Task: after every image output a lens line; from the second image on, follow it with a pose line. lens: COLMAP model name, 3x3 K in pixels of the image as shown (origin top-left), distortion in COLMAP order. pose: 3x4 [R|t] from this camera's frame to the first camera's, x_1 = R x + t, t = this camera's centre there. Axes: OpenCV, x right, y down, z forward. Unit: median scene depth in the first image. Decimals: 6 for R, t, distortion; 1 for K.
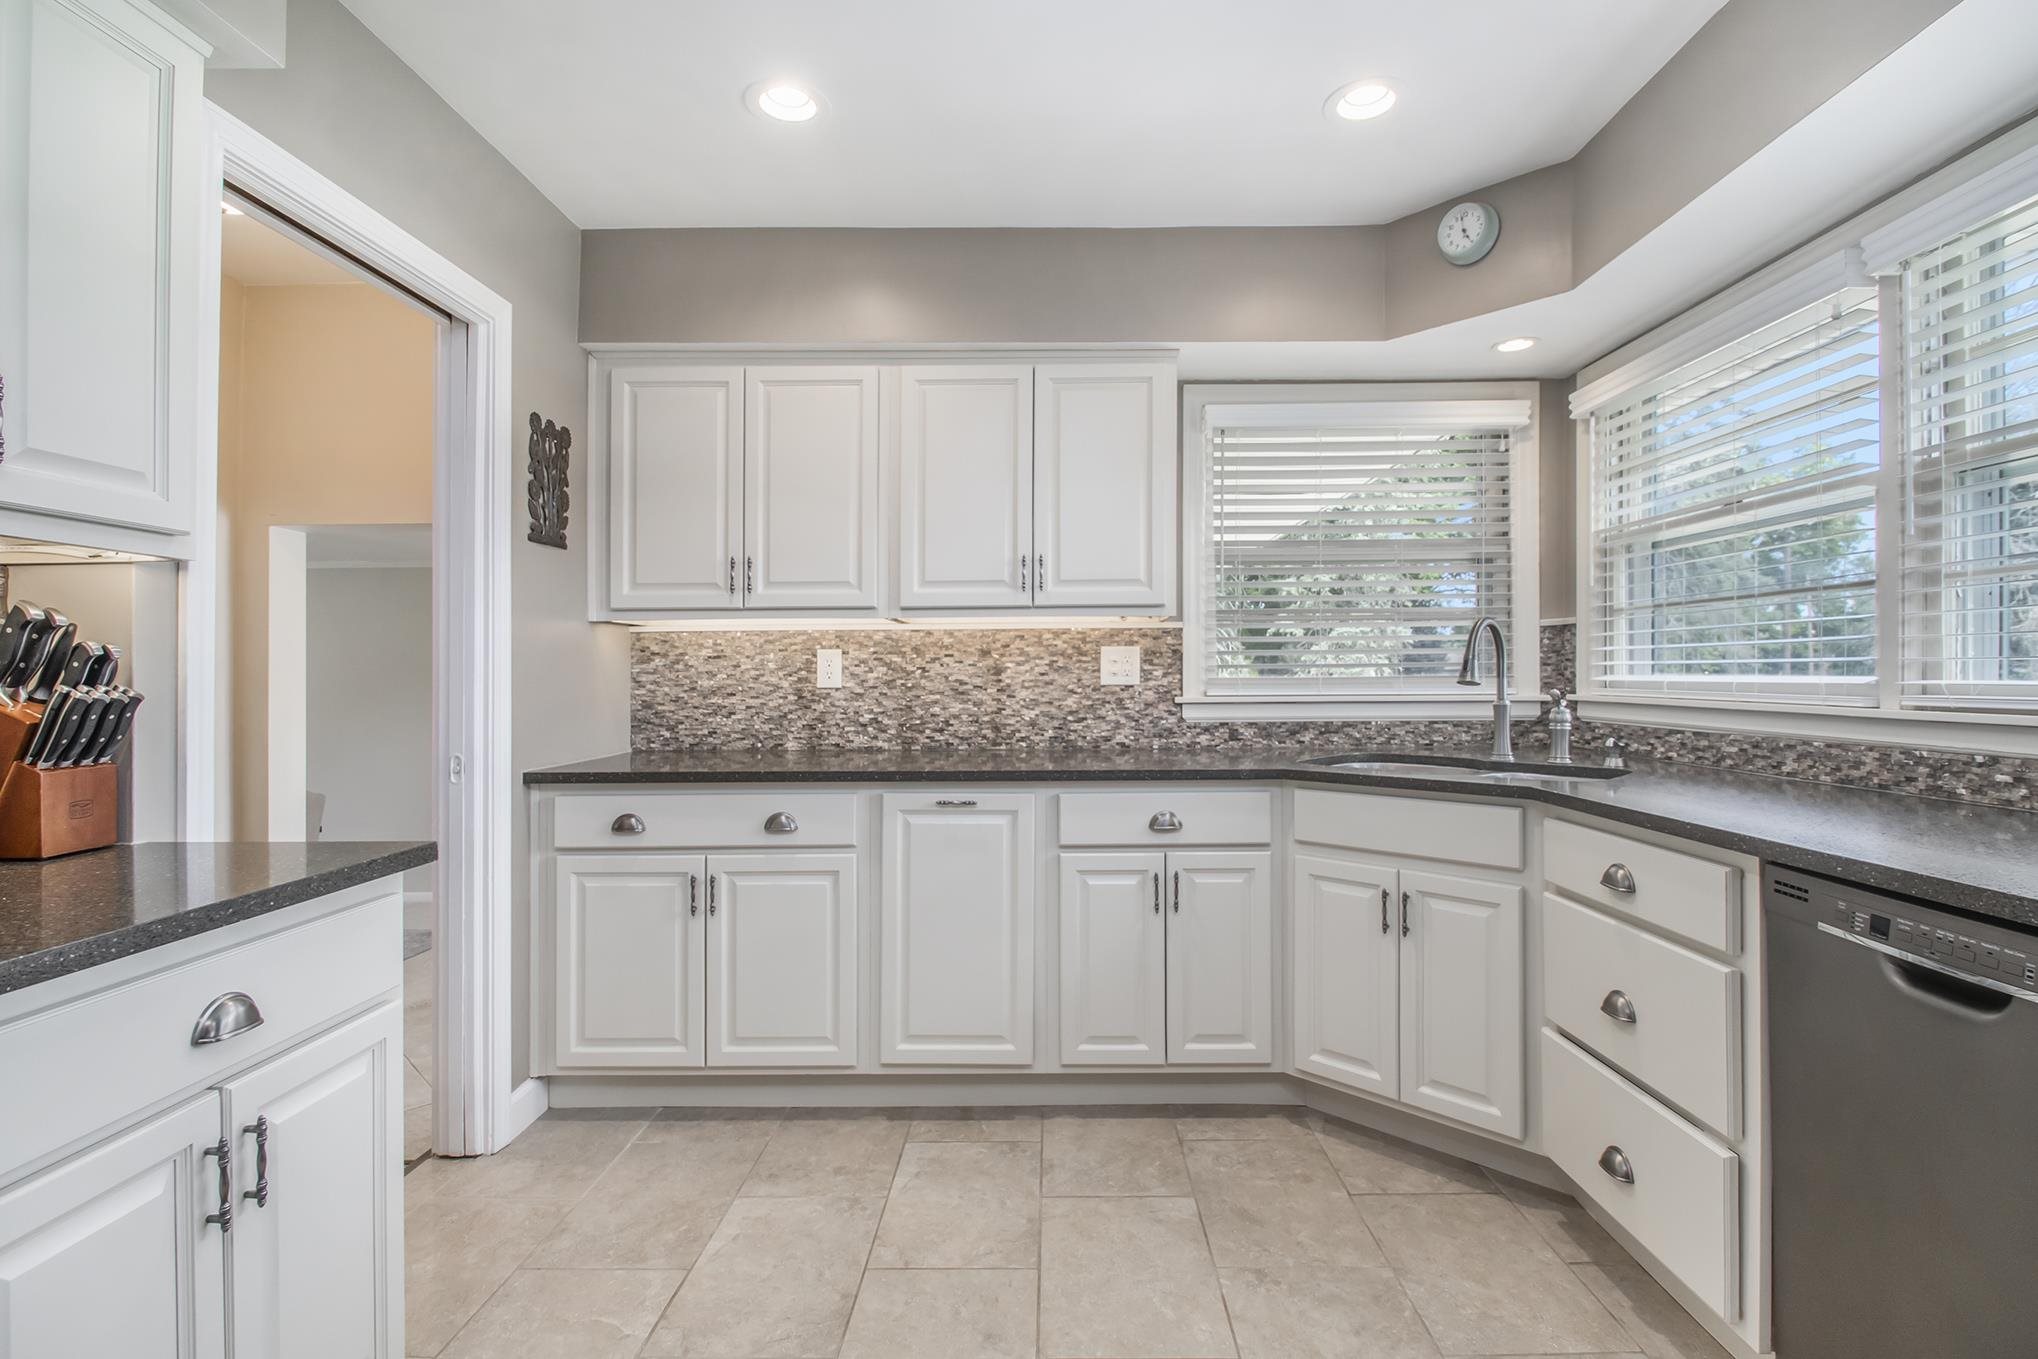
lens RADIAL K [[966.3, 0, 1019.0], [0, 966.3, 679.5], [0, 0, 1]] dist [0.002108, -0.007890]
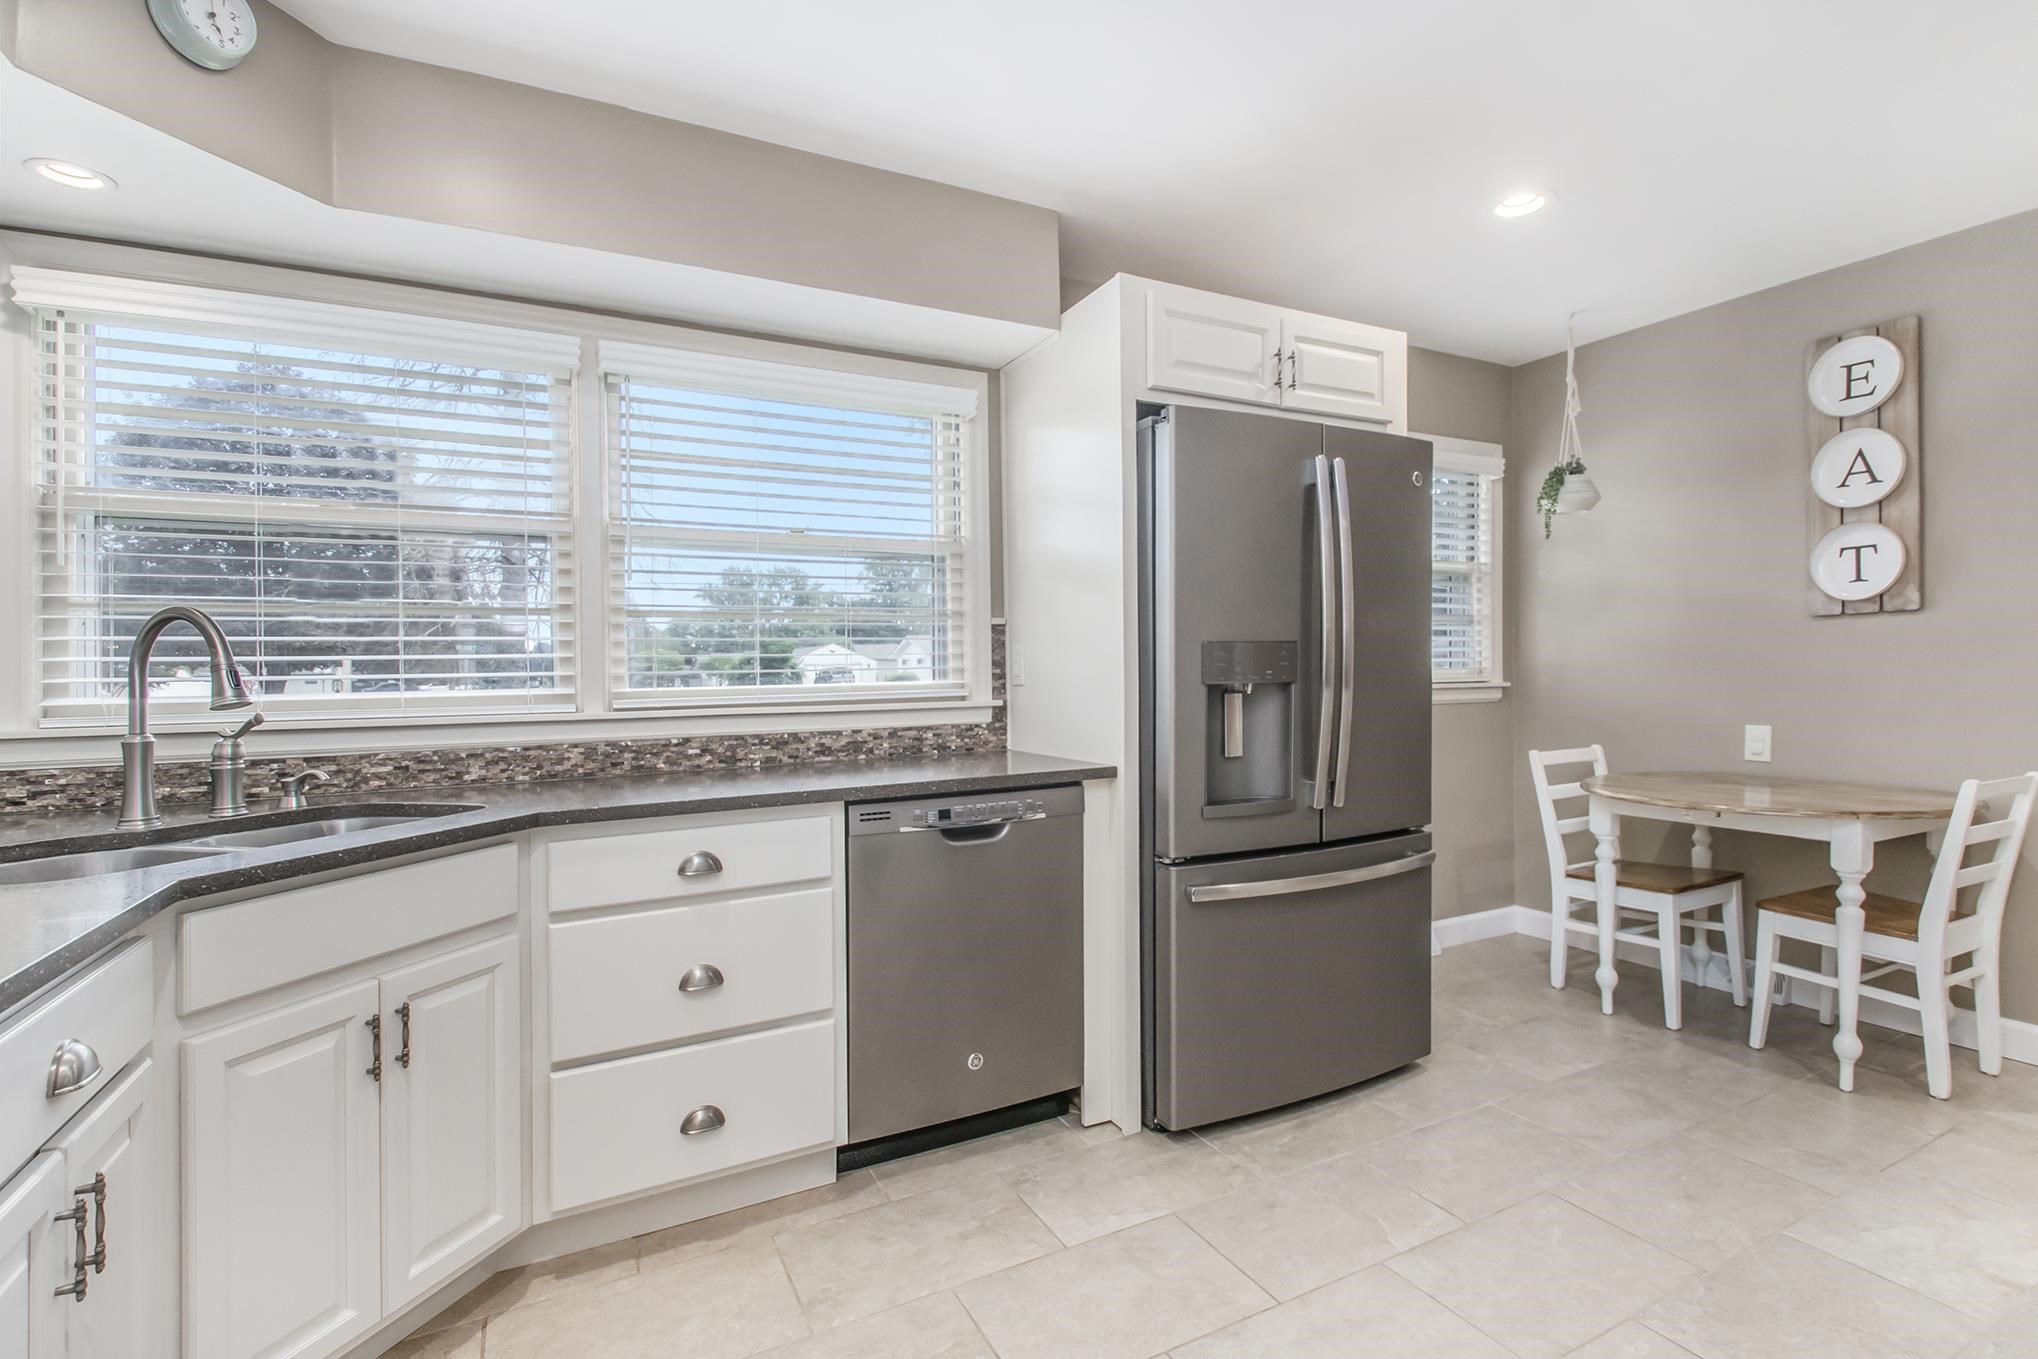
lens RADIAL K [[954.7, 0, 1065.9], [0, 954.7, 690.6], [0, 0, 1]] dist [0.000178, -0.000362]
pose [[-0.509872, -0.003316, 0.860244, -0.475020], [0.025994, 0.999477, 0.019260, -0.006699], [-0.859857, 0.032182, -0.509519, 1.020322]]
